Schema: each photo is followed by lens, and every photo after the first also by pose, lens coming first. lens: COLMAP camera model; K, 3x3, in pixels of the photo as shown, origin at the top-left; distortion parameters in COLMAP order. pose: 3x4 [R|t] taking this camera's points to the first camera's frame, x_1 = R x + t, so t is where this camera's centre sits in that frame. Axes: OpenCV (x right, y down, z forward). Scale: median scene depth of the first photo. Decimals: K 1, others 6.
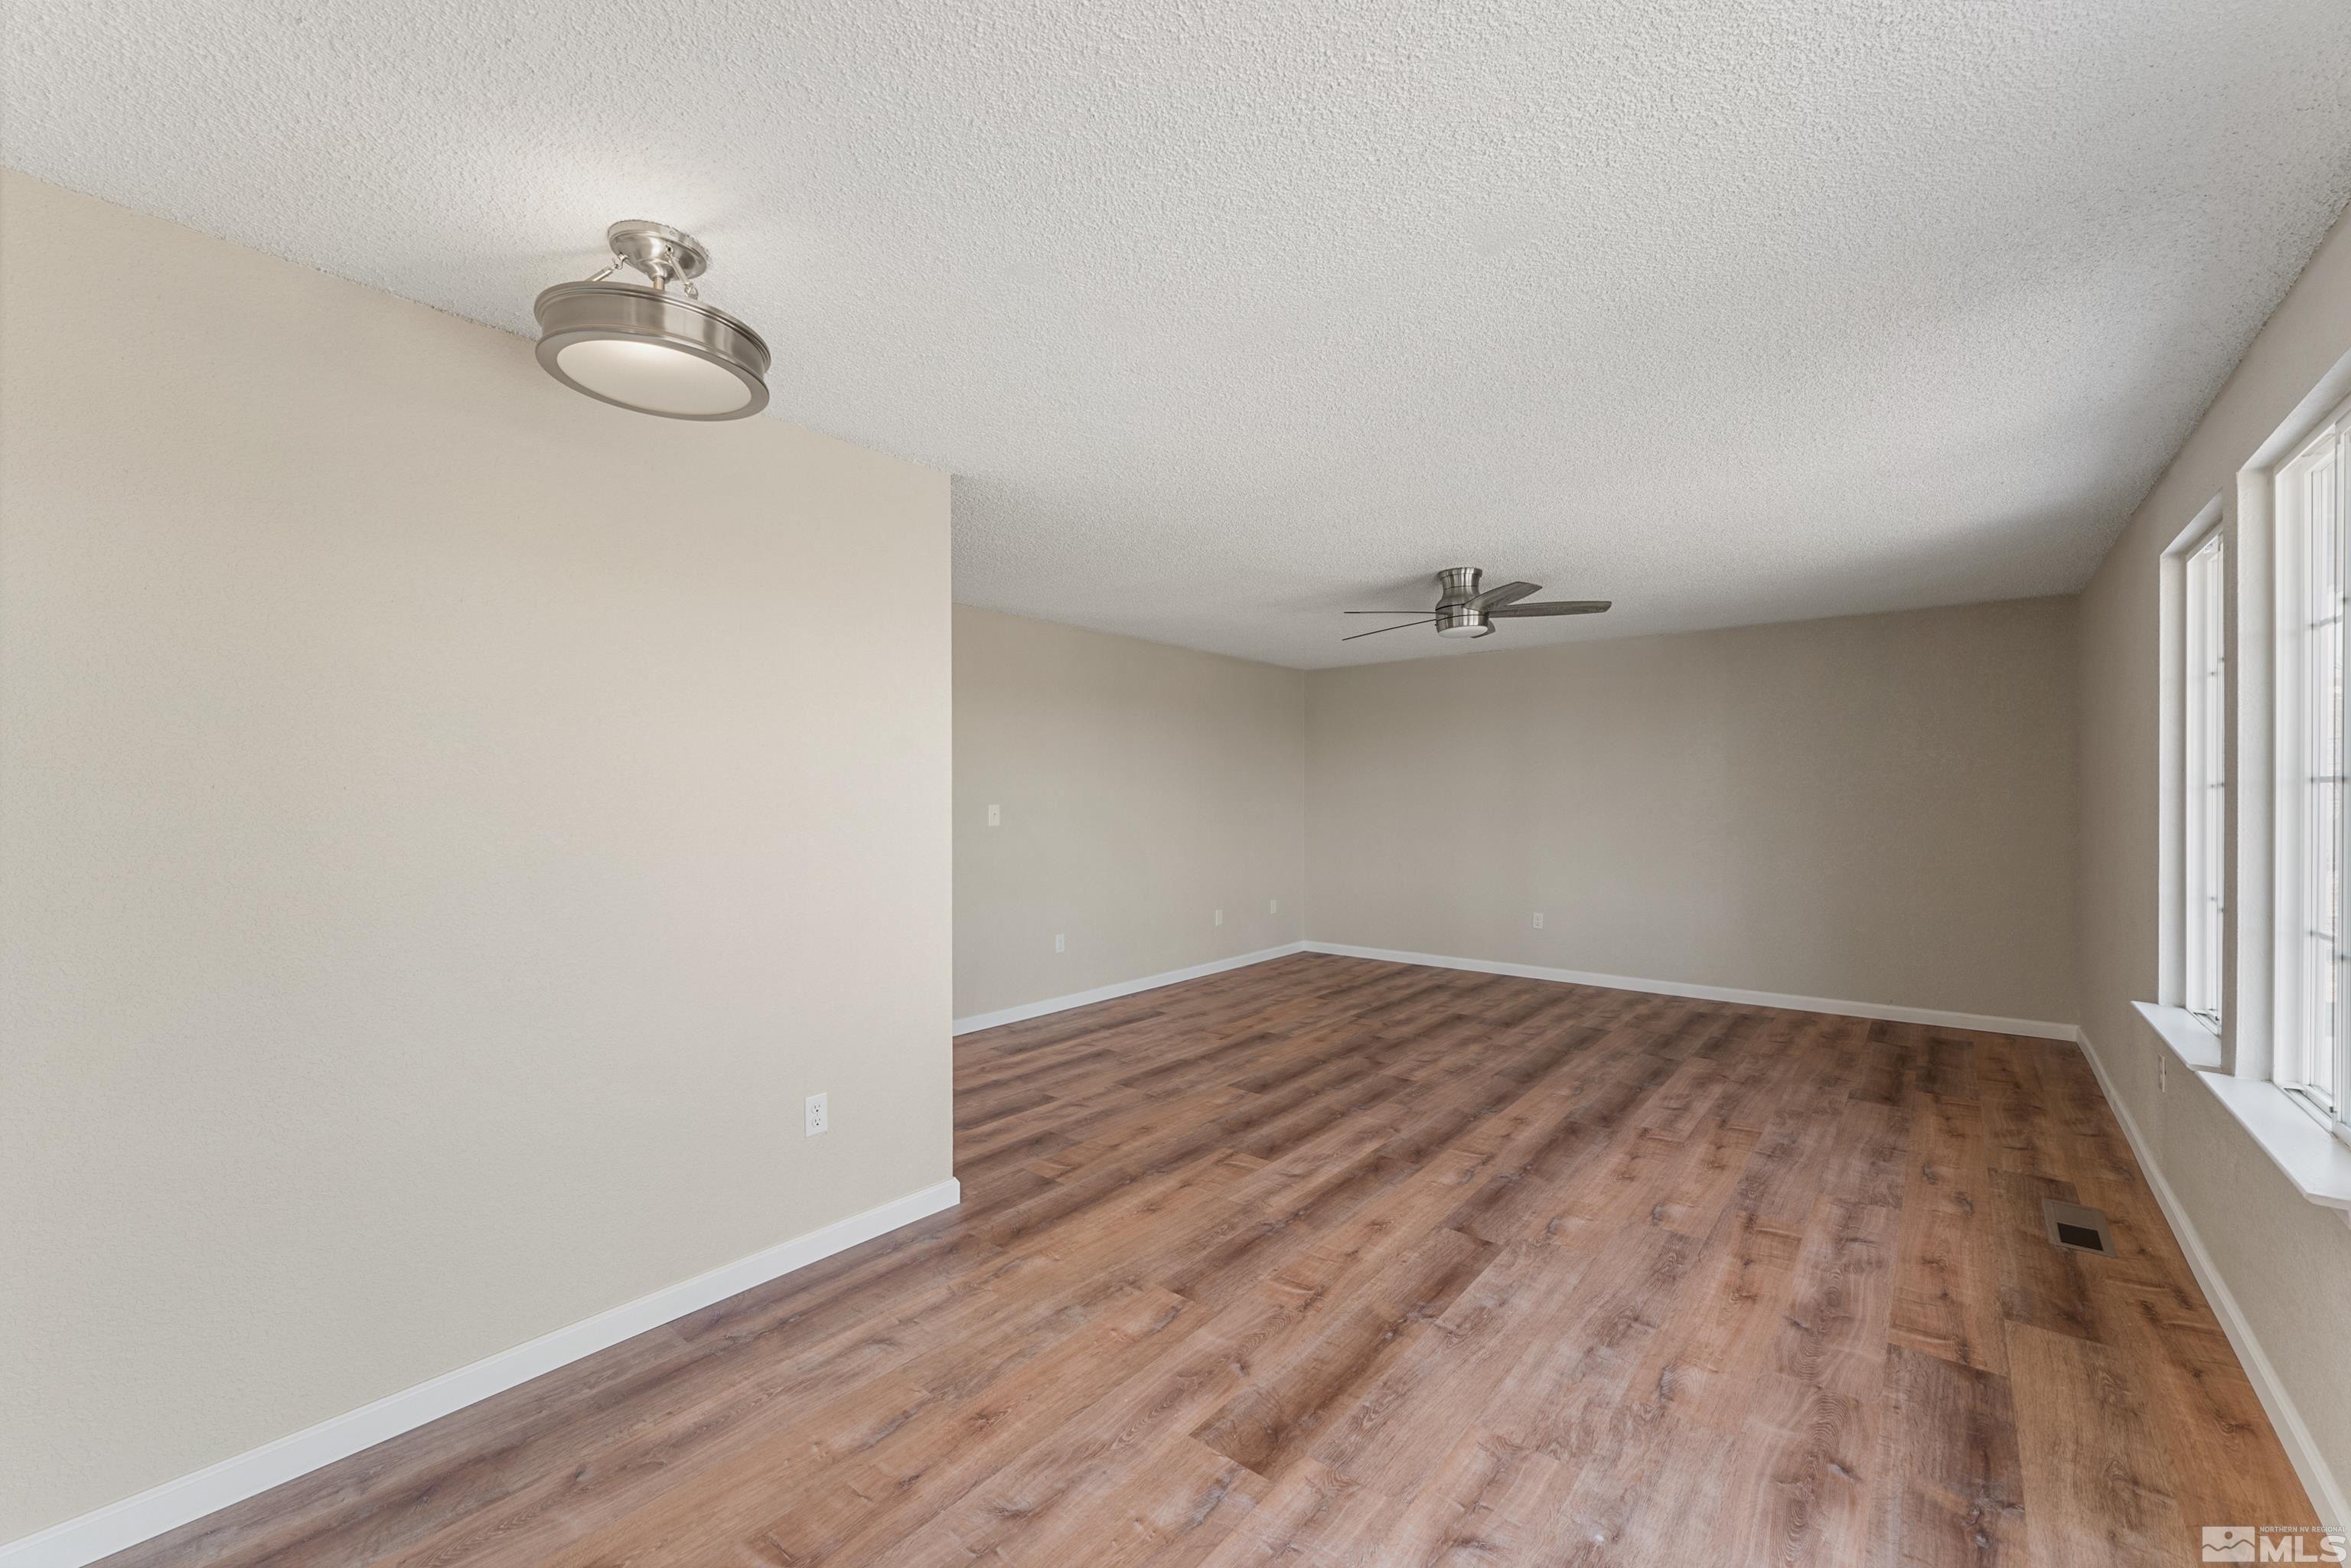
lens RADIAL K [[938.2, 0, 1182.9], [0, 938.2, 771.5], [0, 0, 1]] dist [0.001270, -0.000583]
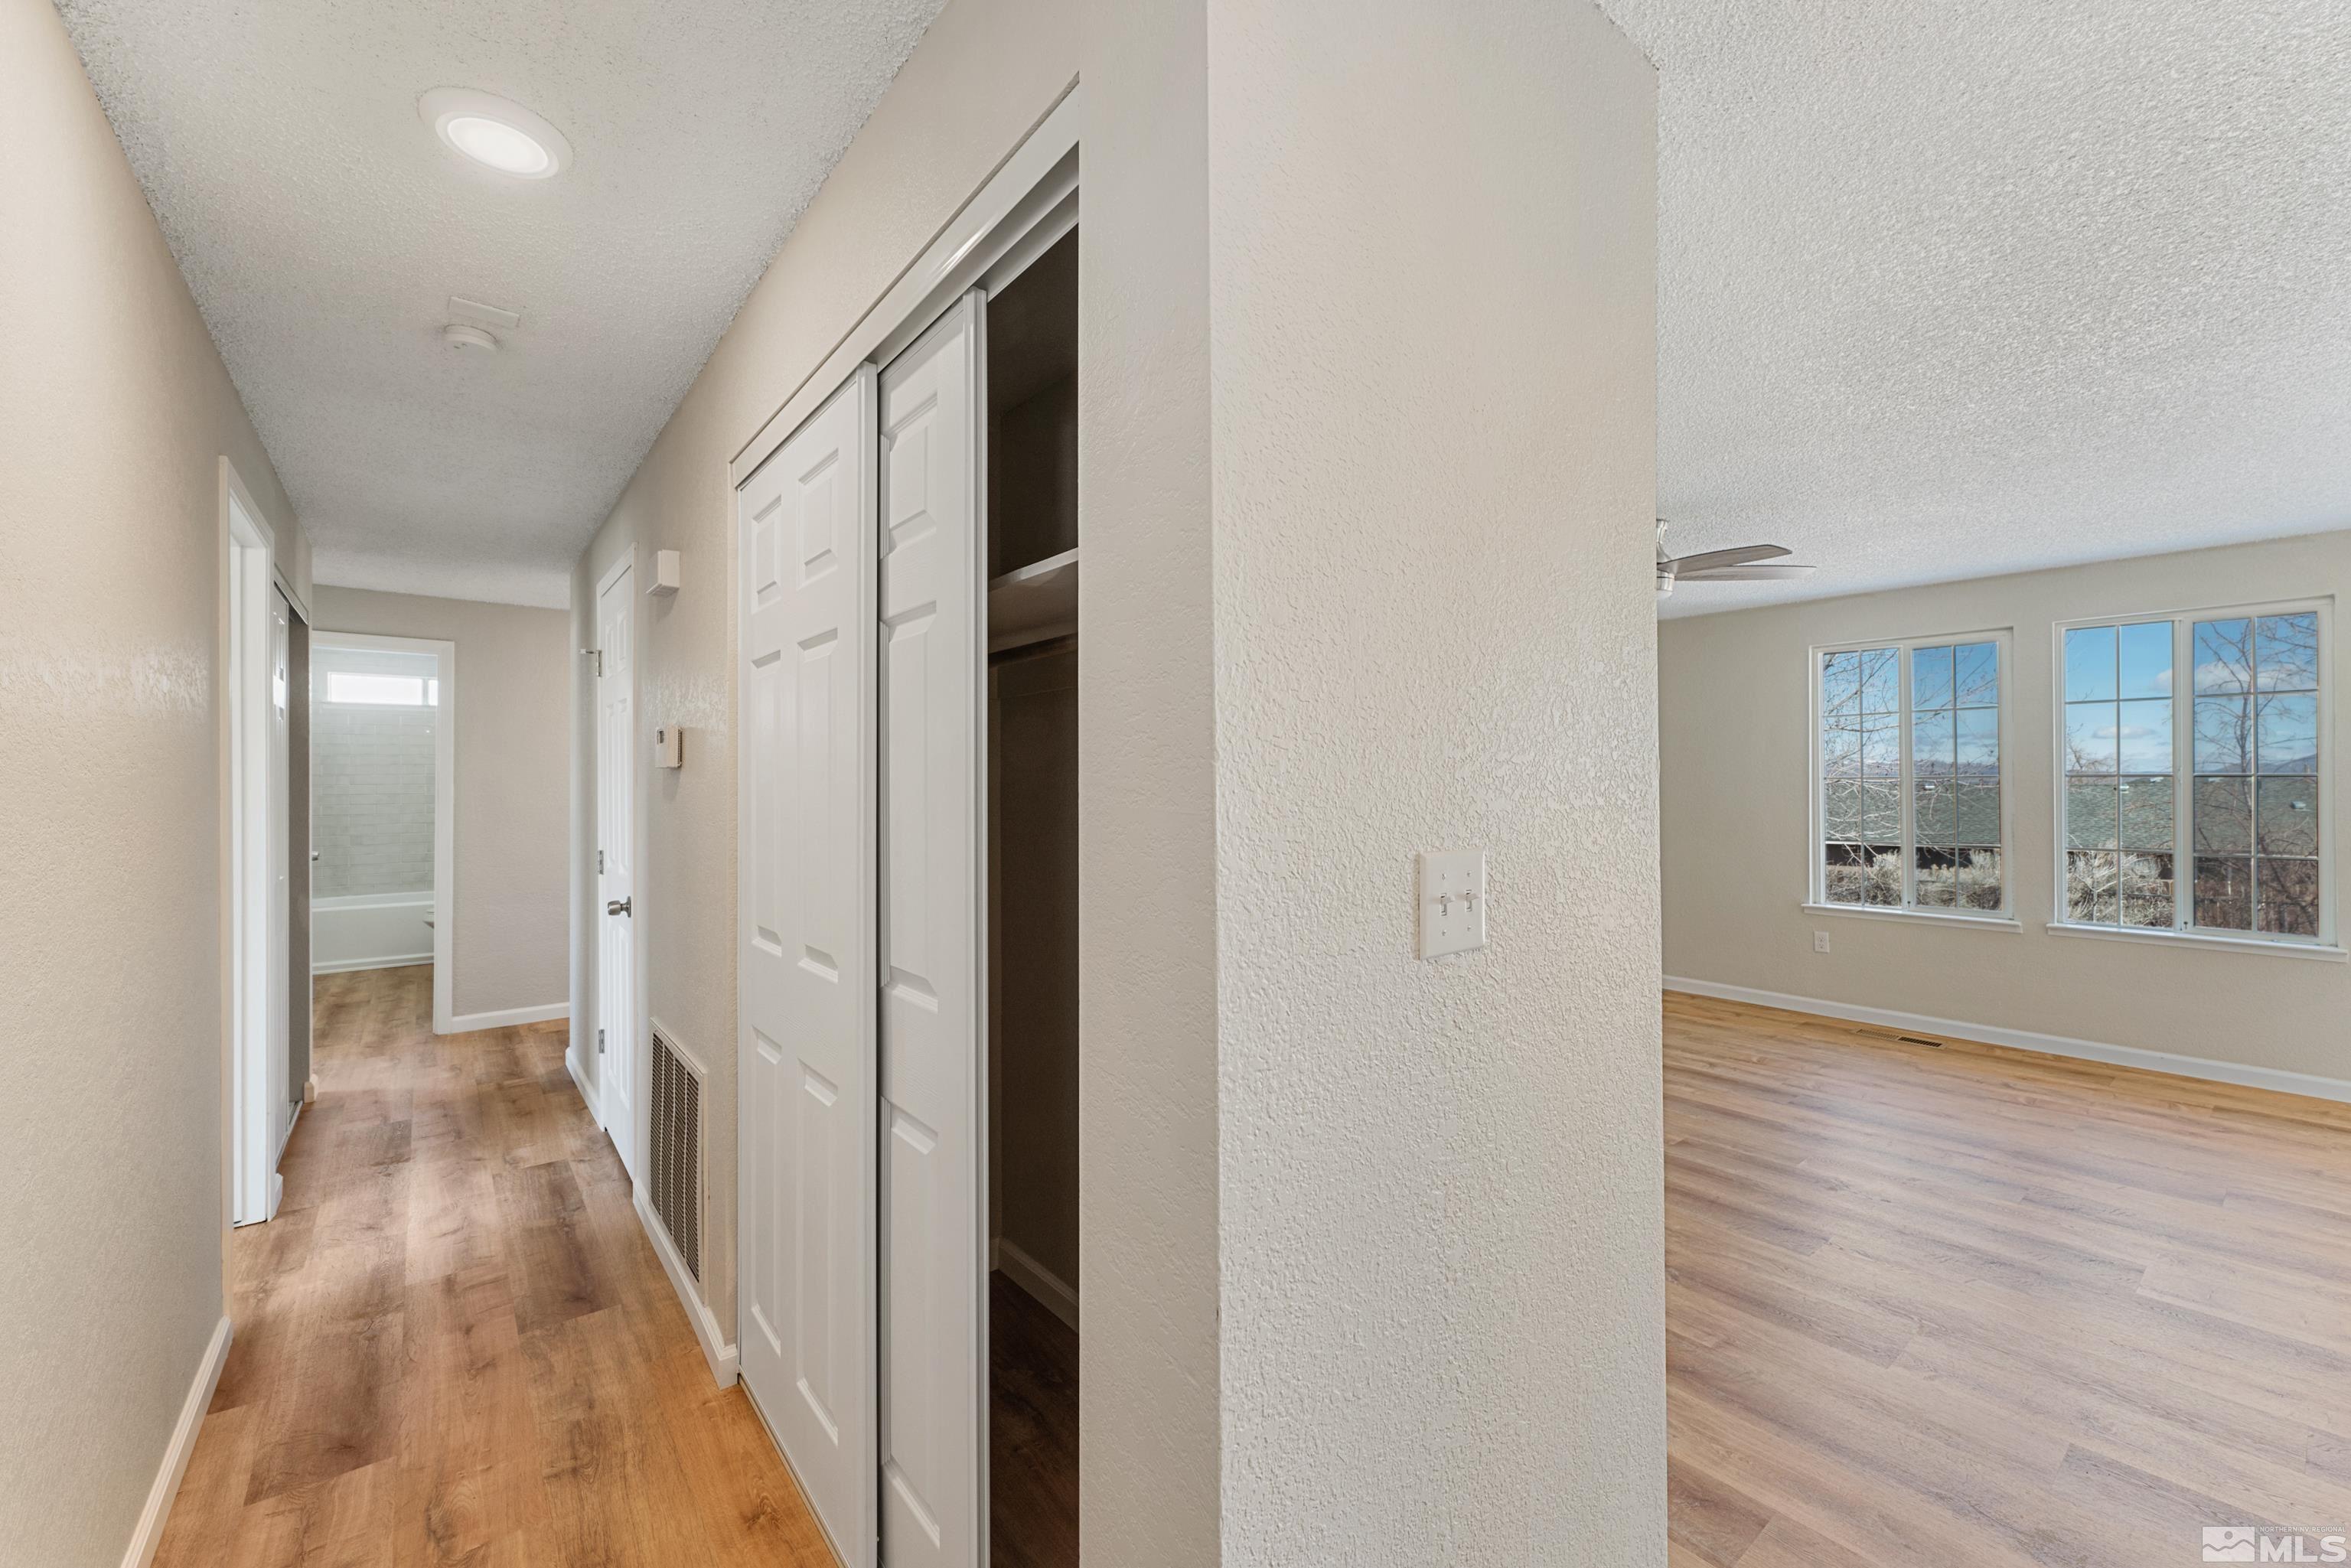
lens RADIAL K [[938.2, 0, 1180.8], [0, 938.2, 785.9], [0, 0, 1]] dist [0.001270, -0.000583]
pose [[0.204510, -0.005803, 0.978847, -0.749360], [-0.022499, 0.999690, 0.010627, 0.030513], [-0.978606, -0.024196, 0.204316, 1.493967]]
